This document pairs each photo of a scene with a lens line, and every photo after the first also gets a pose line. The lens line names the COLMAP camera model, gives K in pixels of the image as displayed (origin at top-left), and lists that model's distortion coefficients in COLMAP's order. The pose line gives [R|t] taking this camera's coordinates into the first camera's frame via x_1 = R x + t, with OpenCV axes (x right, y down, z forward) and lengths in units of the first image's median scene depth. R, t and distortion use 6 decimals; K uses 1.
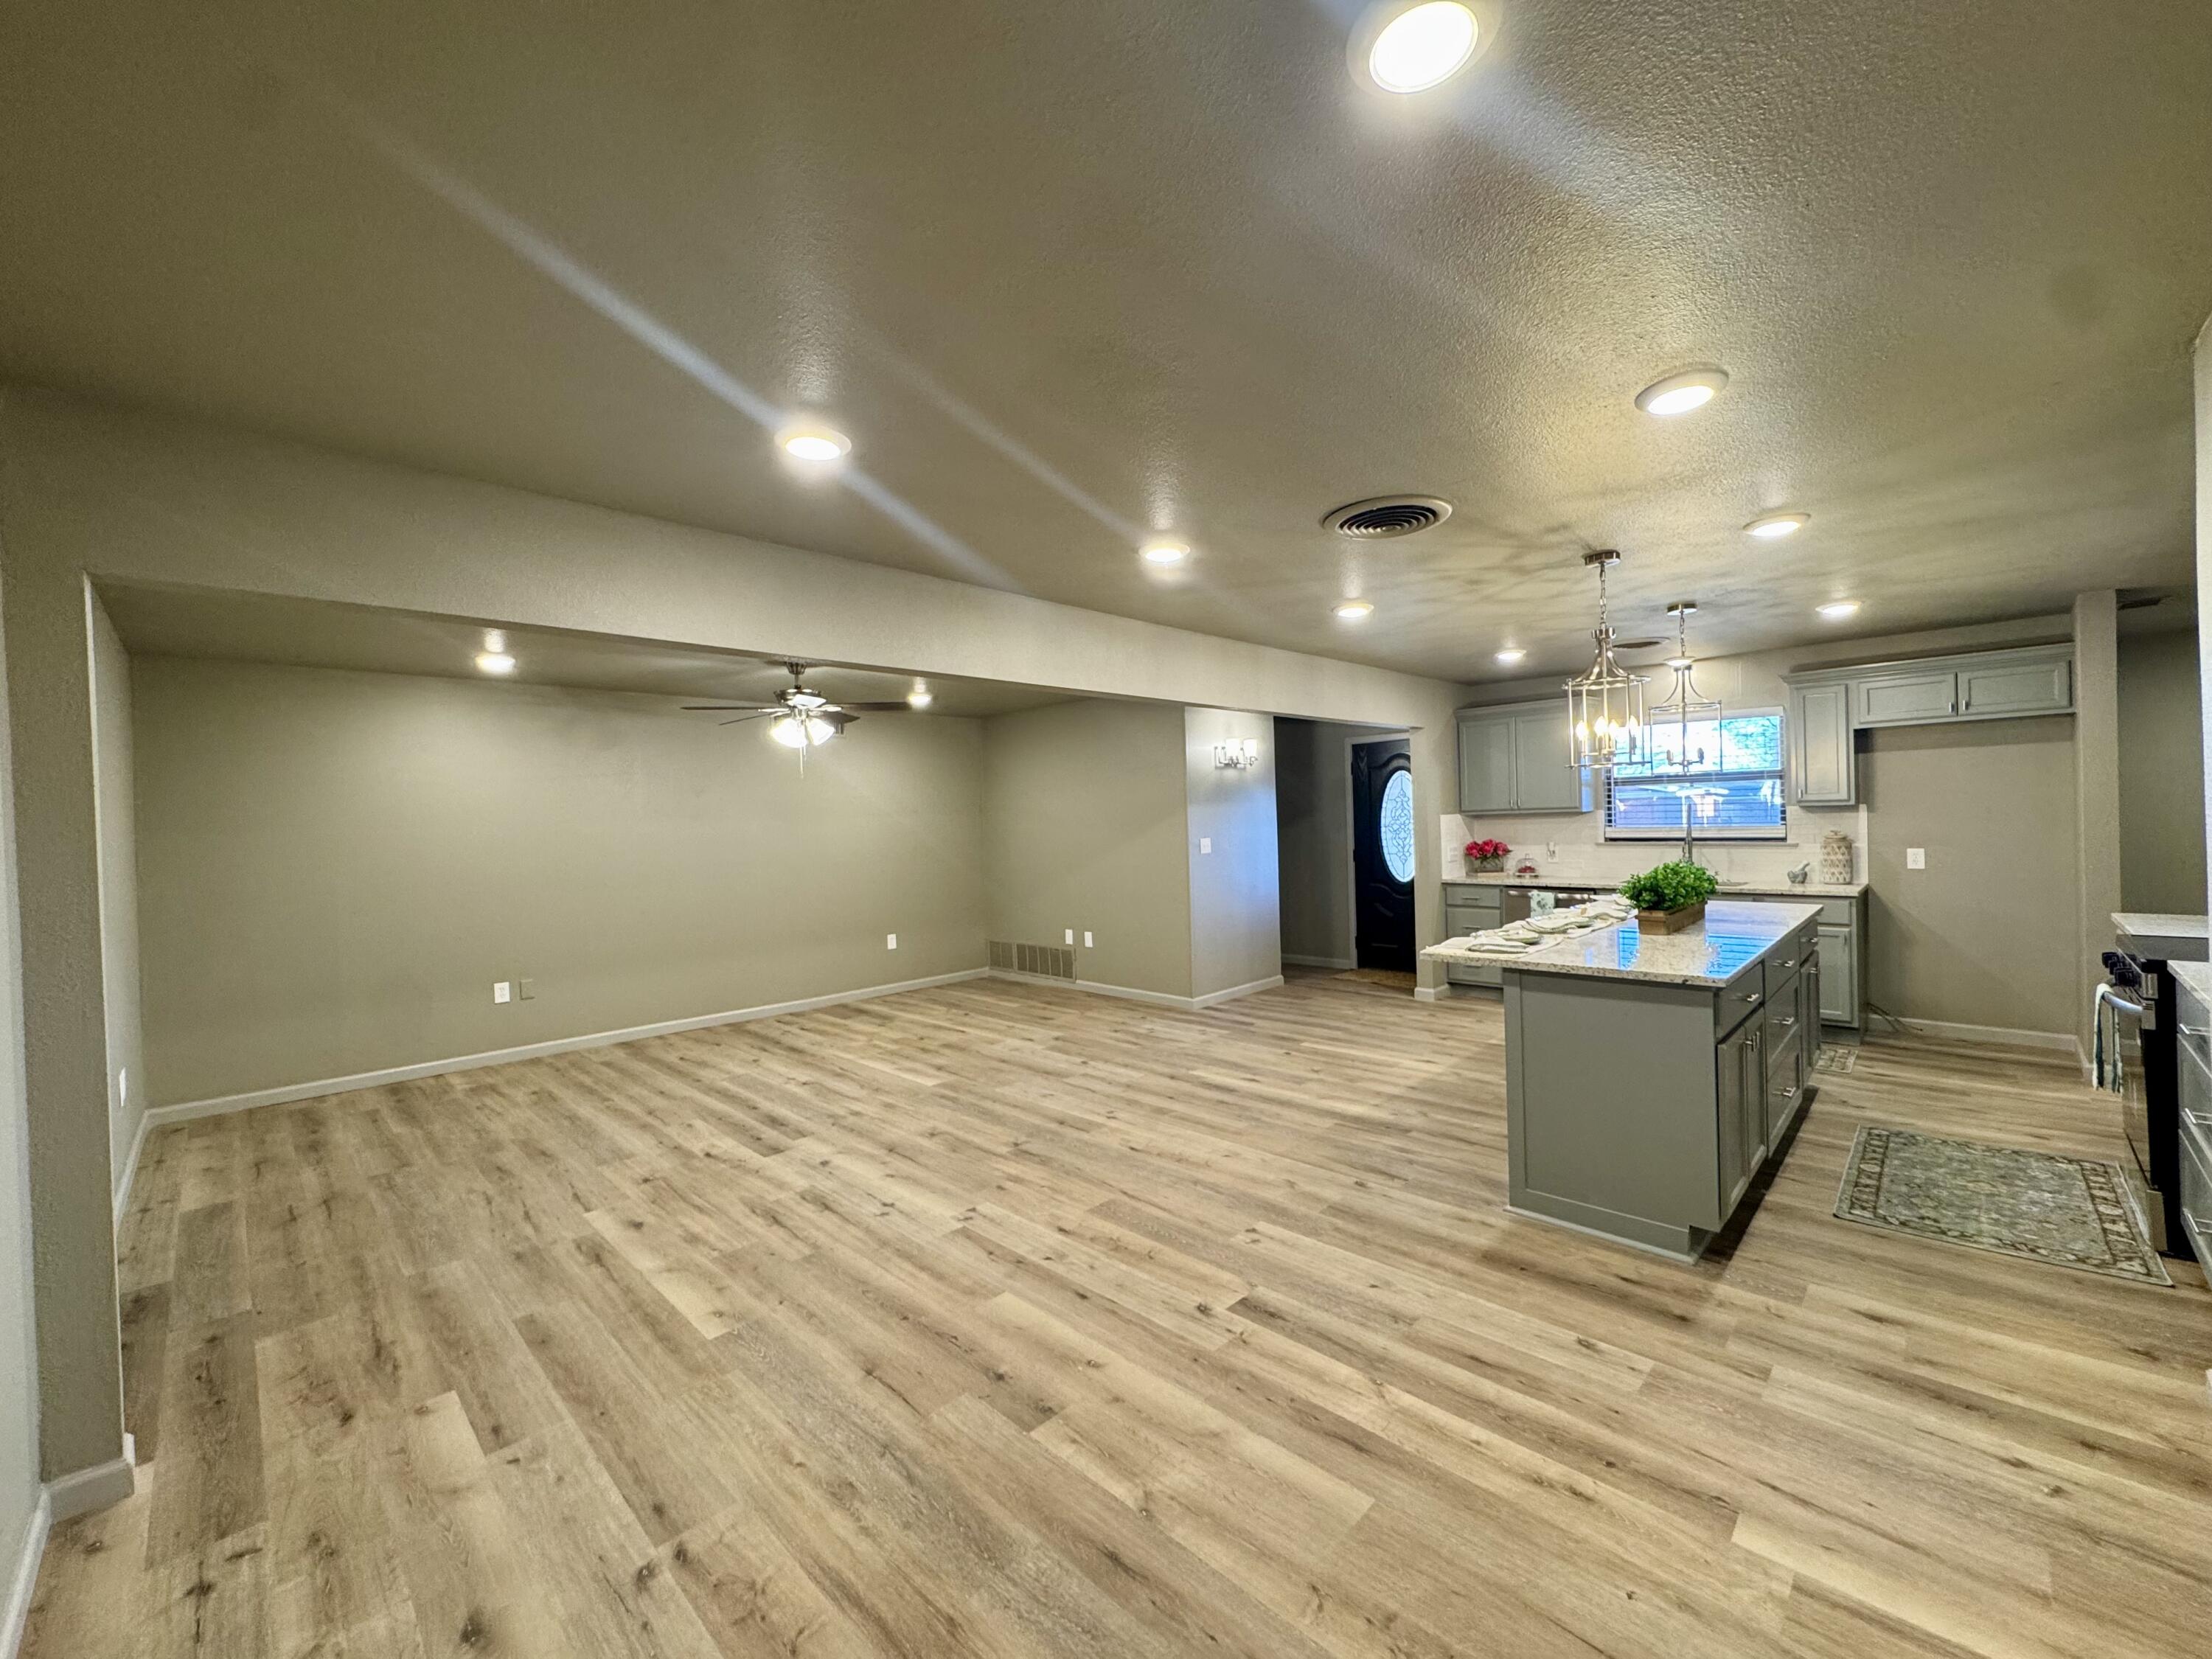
lens RADIAL K [[891.0, 0, 1115.2], [0, 891.0, 822.7], [0, 0, 1]] dist [-0.006086, 0.001016]
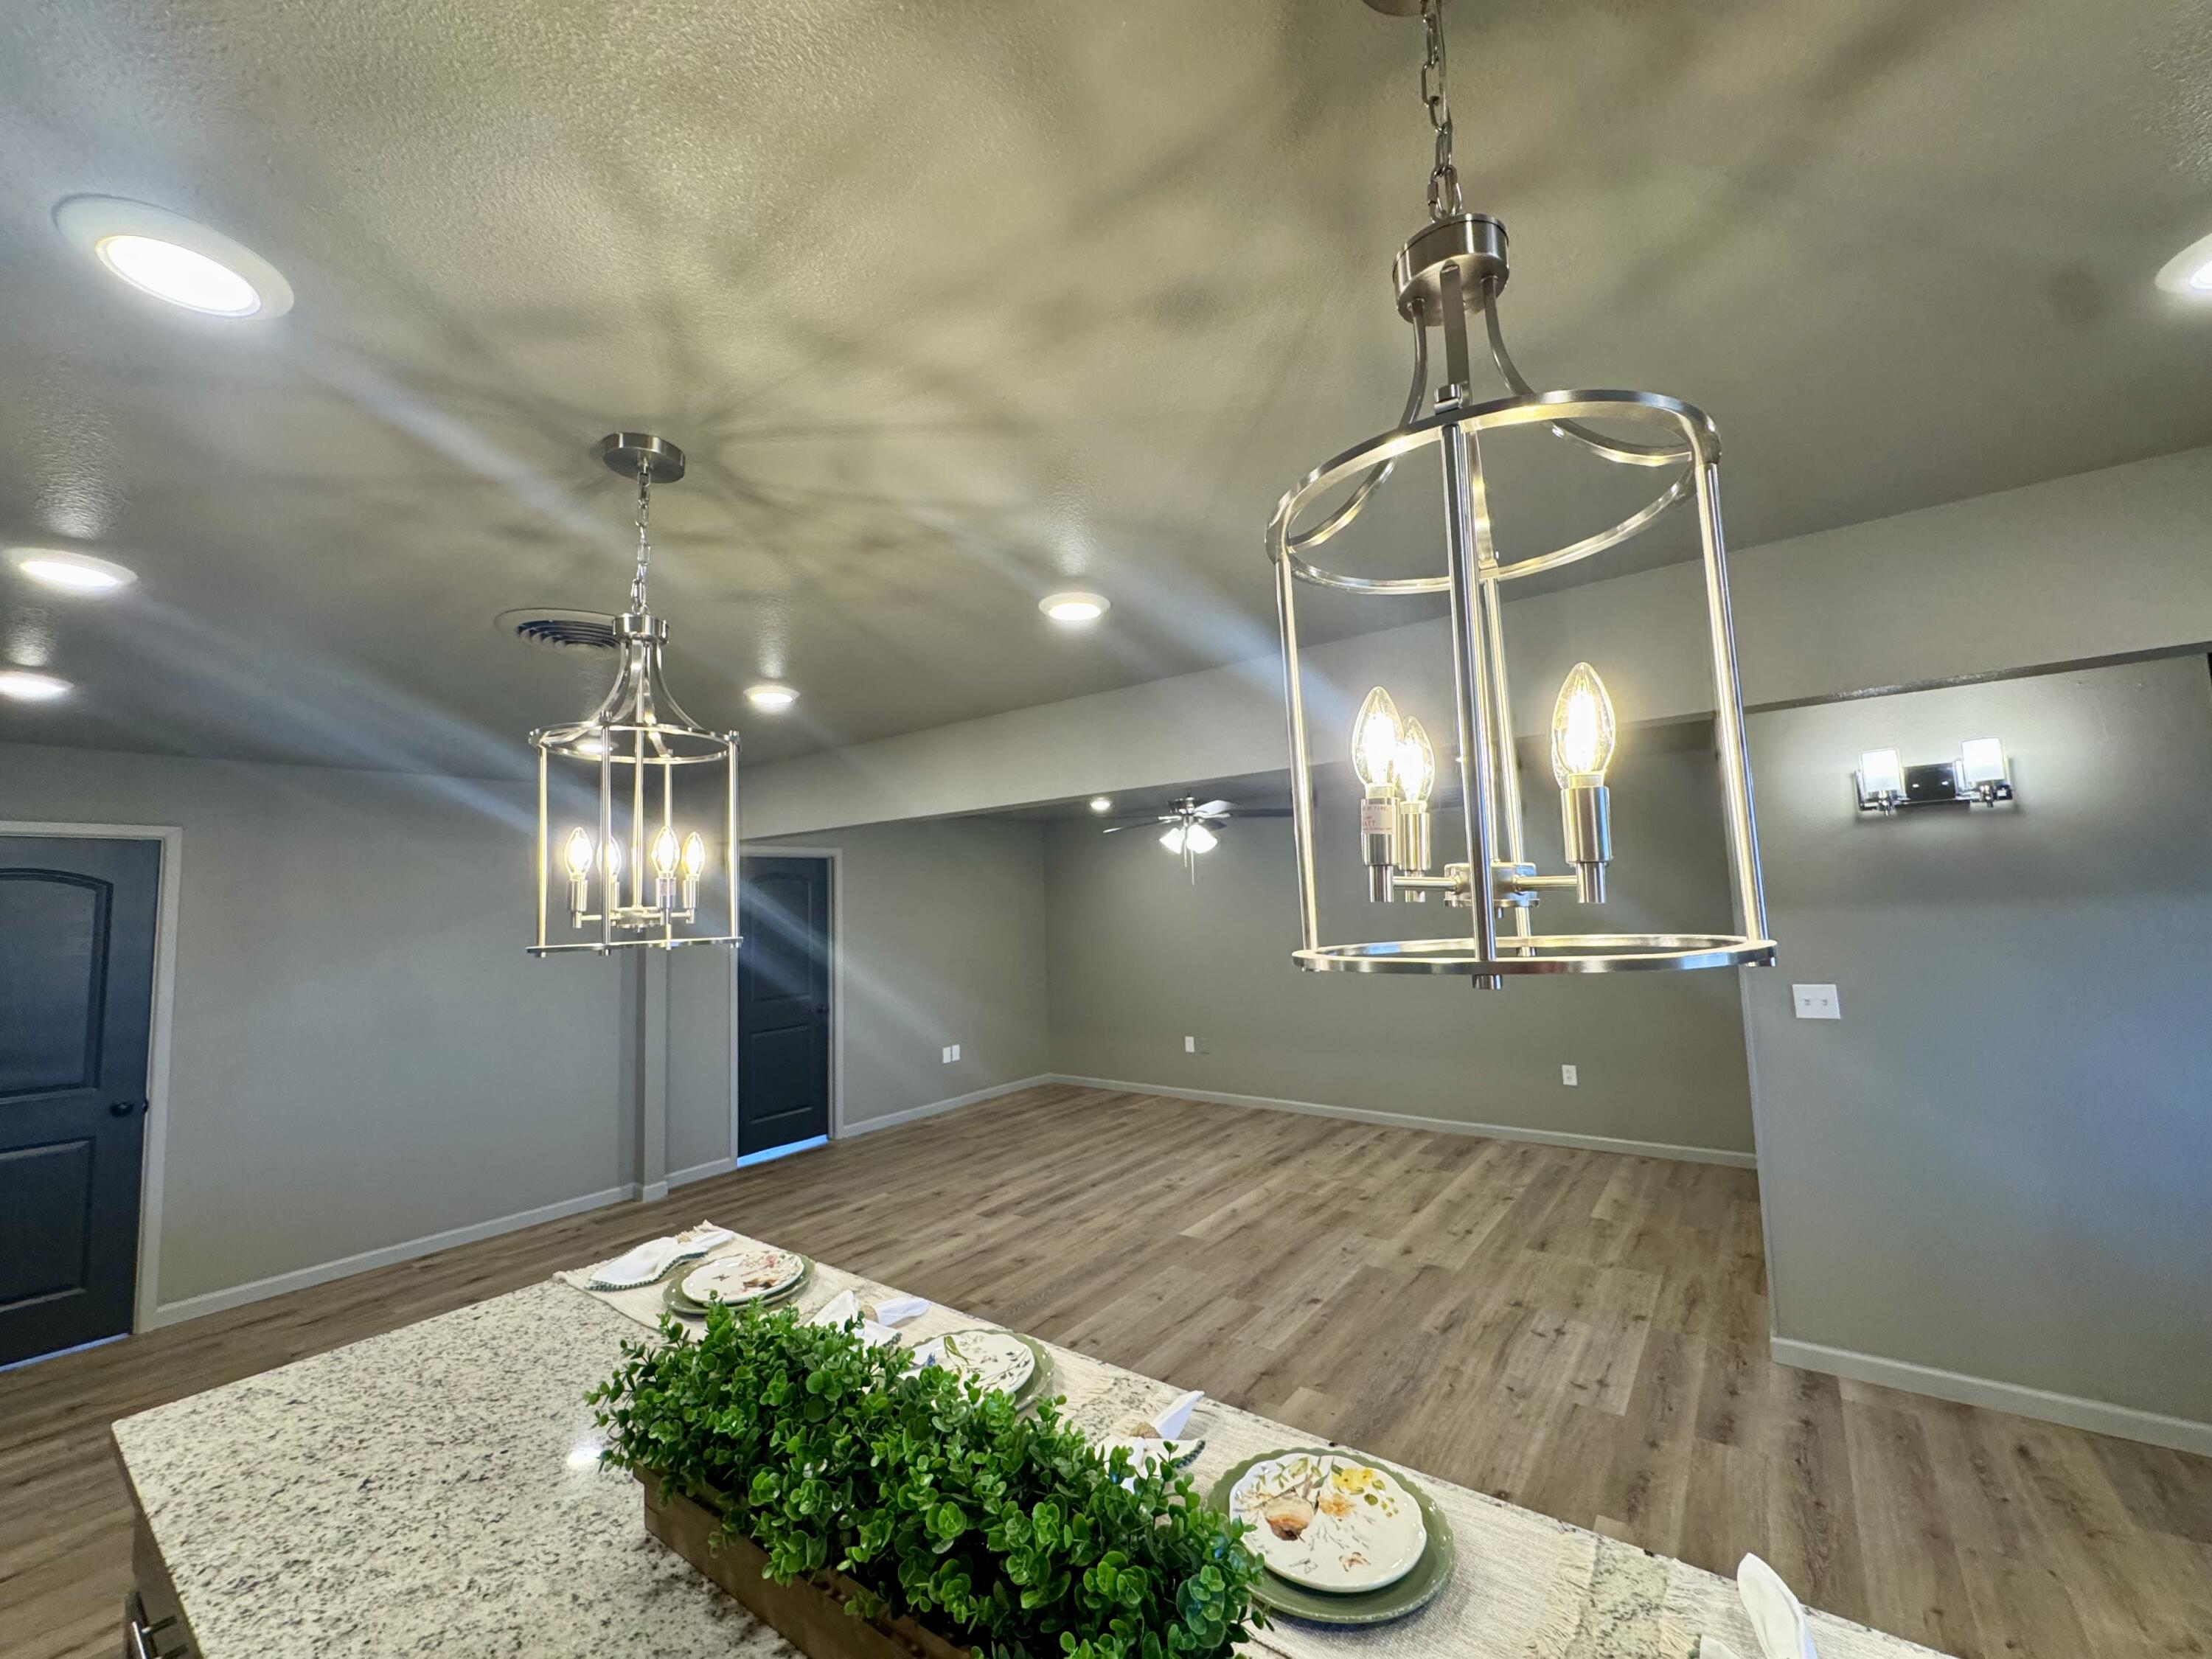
lens RADIAL K [[891.0, 0, 1095.2], [0, 891.0, 823.2], [0, 0, 1]] dist [-0.006086, 0.001016]
pose [[0.115015, -0.065008, -0.991234, 0.675599], [0.030174, 0.997625, -0.061926, -0.061460], [0.992905, -0.022787, 0.116704, 0.798574]]
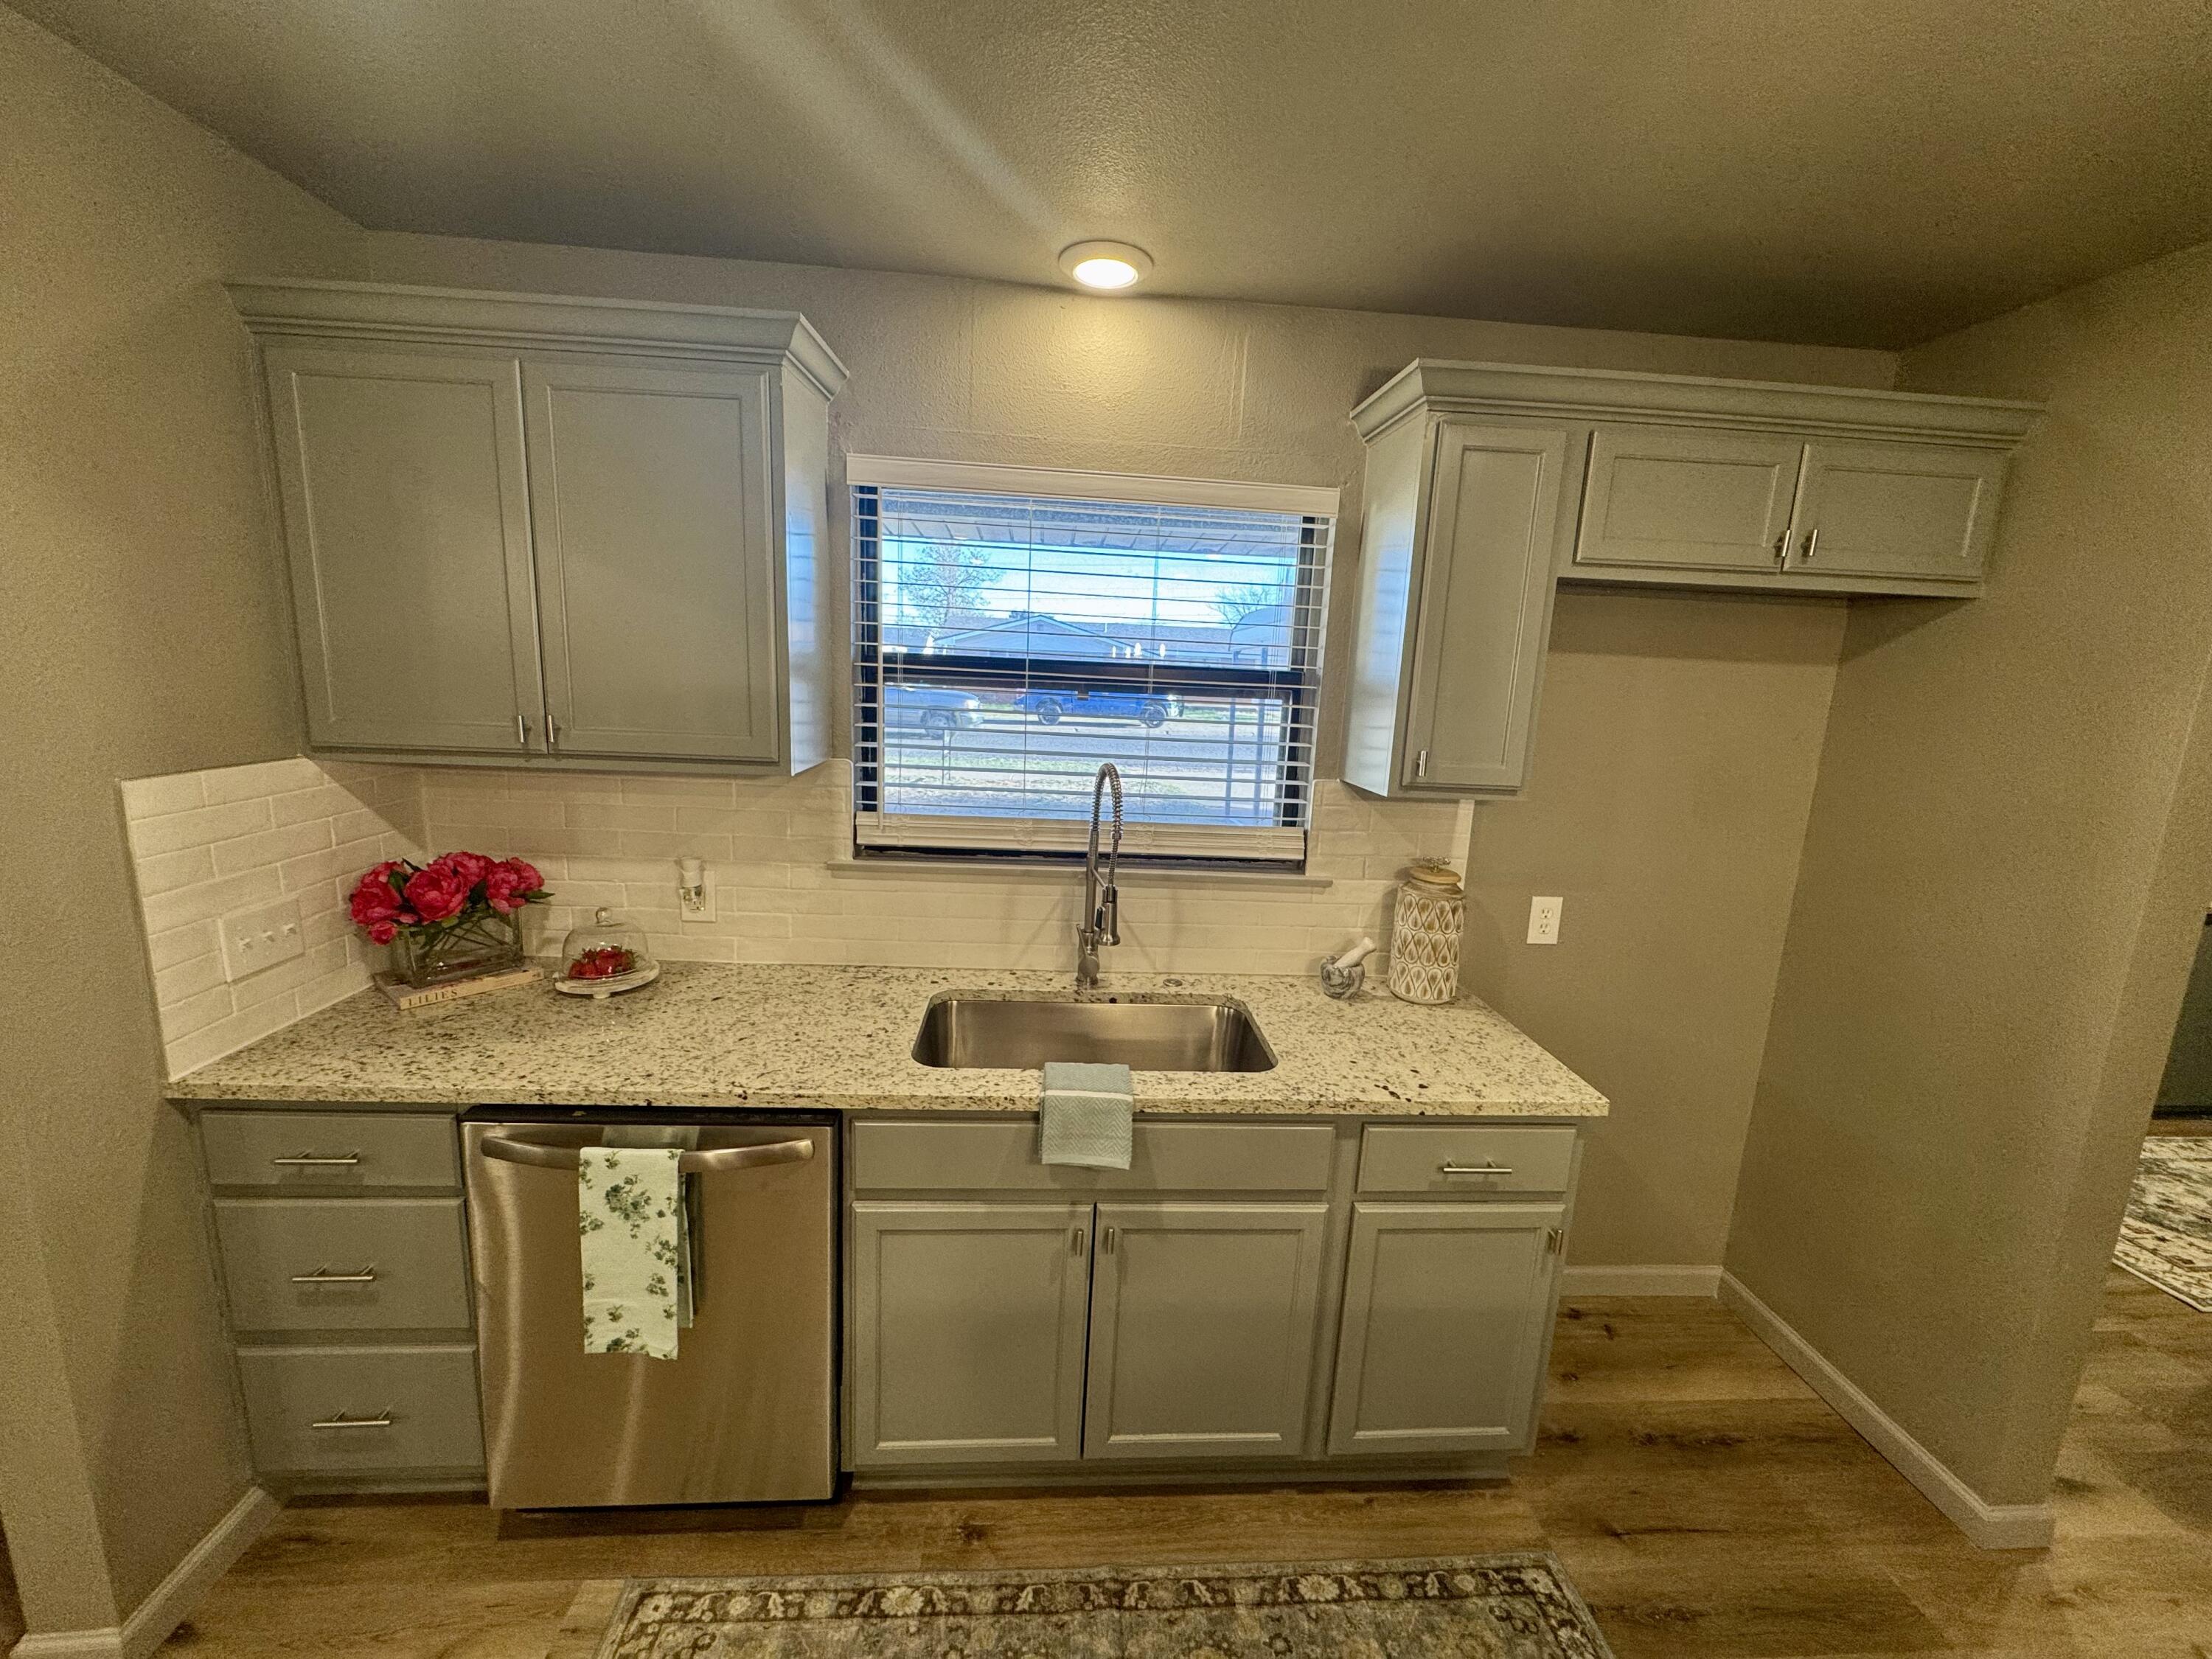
lens RADIAL K [[880.7, 0, 1101.7], [0, 880.7, 835.8], [0, 0, 1]] dist [-0.001674, -0.000301]
pose [[0.668057, -0.082252, 0.739550, 0.496191], [-0.062159, 0.984230, 0.165615, -0.058143], [-0.741509, -0.156610, 0.652409, 0.959996]]
